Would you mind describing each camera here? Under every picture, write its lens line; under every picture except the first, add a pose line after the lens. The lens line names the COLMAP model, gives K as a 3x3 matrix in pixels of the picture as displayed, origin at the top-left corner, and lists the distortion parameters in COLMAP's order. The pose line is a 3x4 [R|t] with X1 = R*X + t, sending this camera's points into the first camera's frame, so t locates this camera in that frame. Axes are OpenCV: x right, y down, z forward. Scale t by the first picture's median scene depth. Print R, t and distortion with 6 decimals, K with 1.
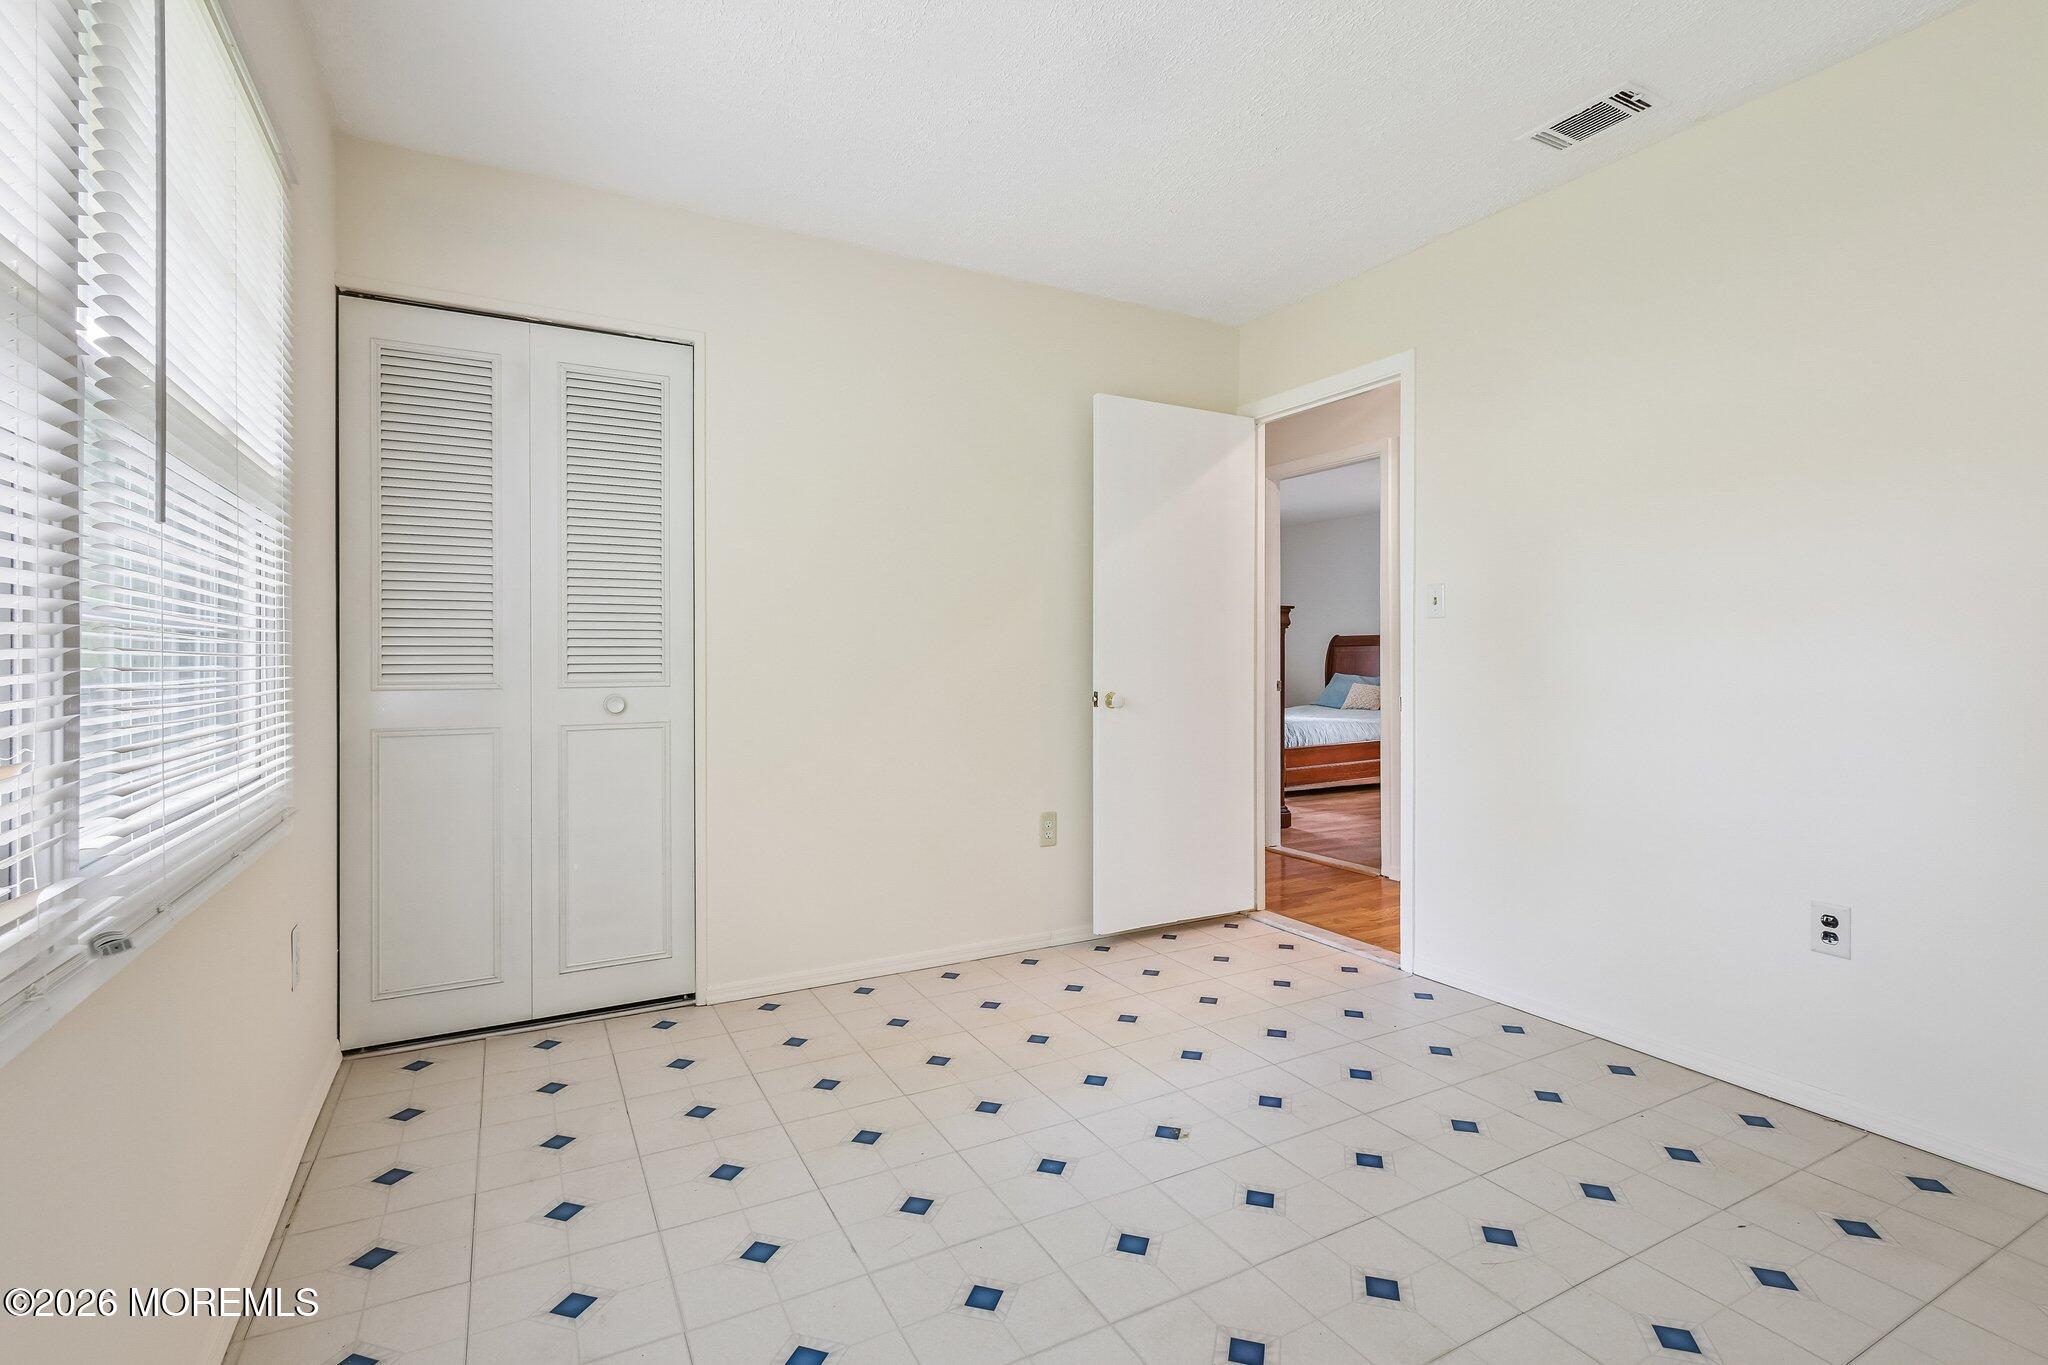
lens RADIAL K [[969.7, 0, 1009.9], [0, 969.7, 655.0], [0, 0, 1]] dist [0.000558, 0.000325]
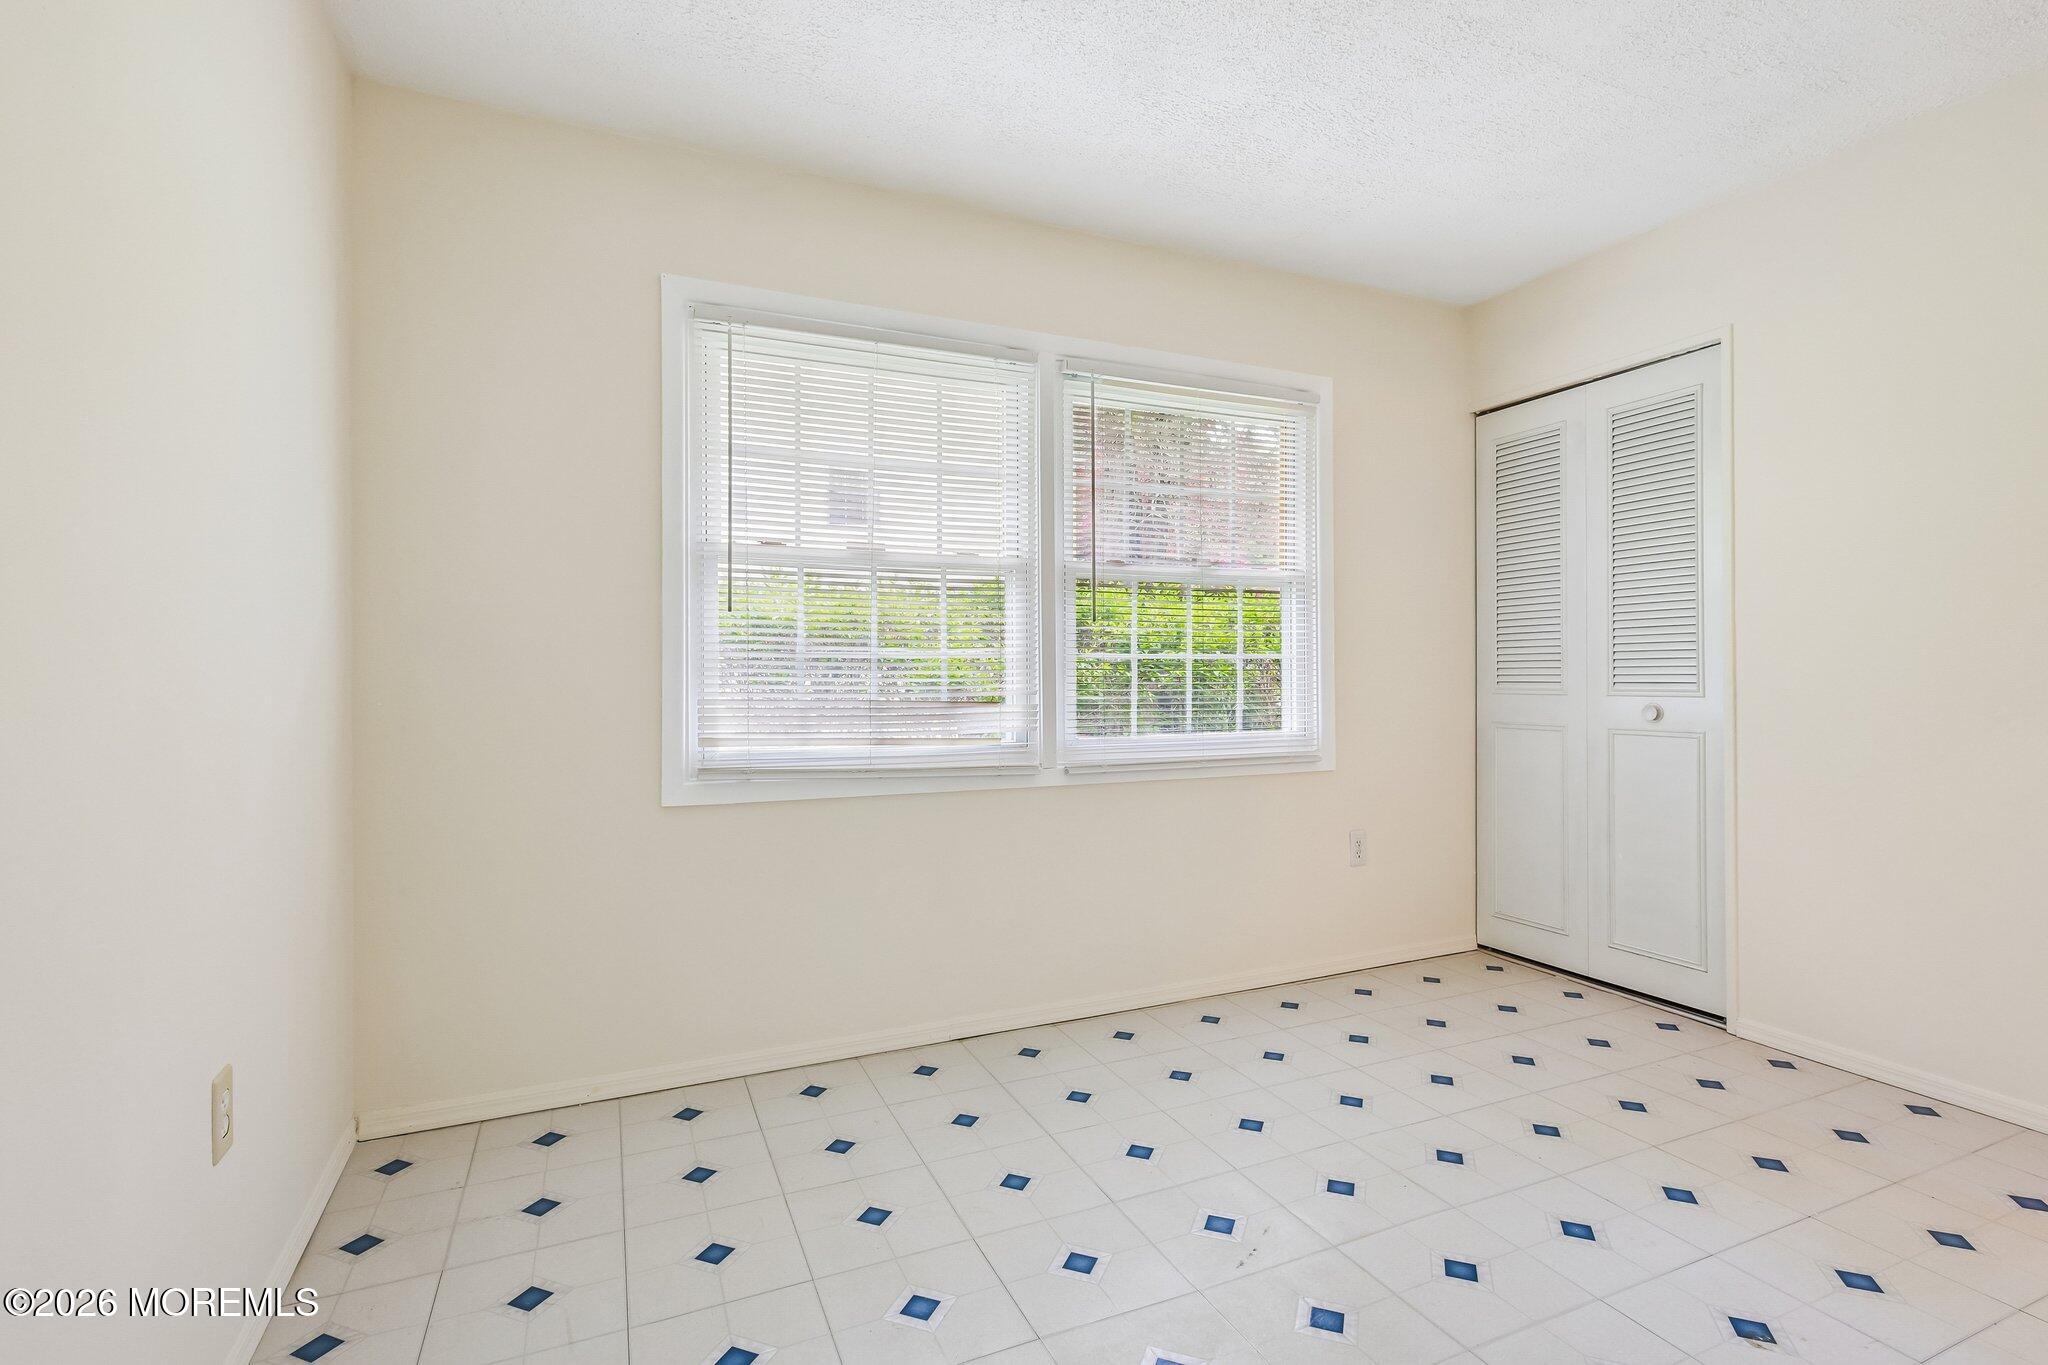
lens RADIAL K [[939.8, 0, 1019.7], [0, 939.8, 670.7], [0, 0, 1]] dist [0.001591, 0.000114]
pose [[-0.078450, -0.003360, -0.996912, 0.704478], [0.008279, 0.999958, -0.004022, 0.003751], [0.996884, -0.008569, -0.078419, 0.406810]]
